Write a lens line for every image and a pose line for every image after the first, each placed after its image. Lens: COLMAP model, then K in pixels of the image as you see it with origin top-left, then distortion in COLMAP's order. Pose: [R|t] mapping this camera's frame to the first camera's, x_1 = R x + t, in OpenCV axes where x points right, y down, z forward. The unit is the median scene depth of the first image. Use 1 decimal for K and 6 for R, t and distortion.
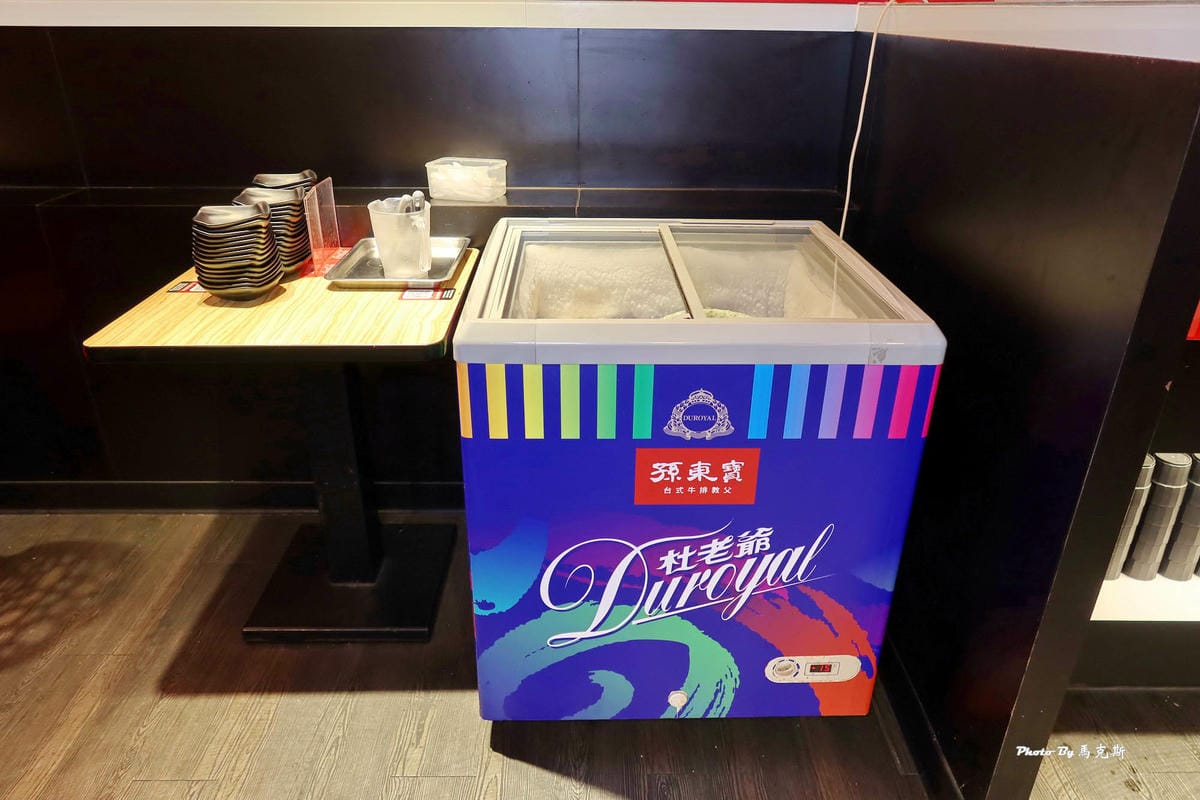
lens RADIAL K [[817.7, 0, 600.0], [0, 817.7, 400.0], [0, 0, 1]] dist [-0.007988, -0.001862]
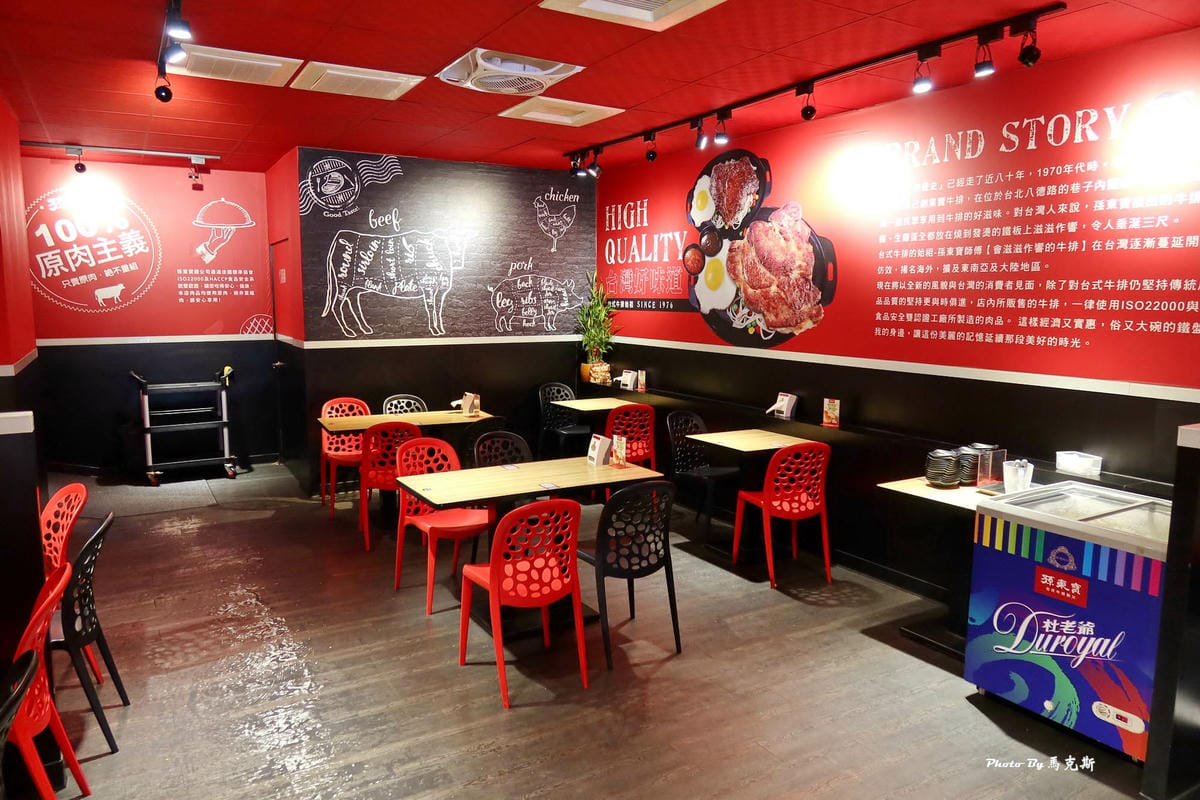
lens RADIAL K [[817.7, 0, 600.0], [0, 817.7, 400.0], [0, 0, 1]] dist [-0.007988, -0.001862]
pose [[0.495119, 0.103592, -0.862627, 1.343025], [-0.377899, 0.919706, -0.106455, 0.330039], [0.782336, 0.378694, 0.494511, -1.312817]]
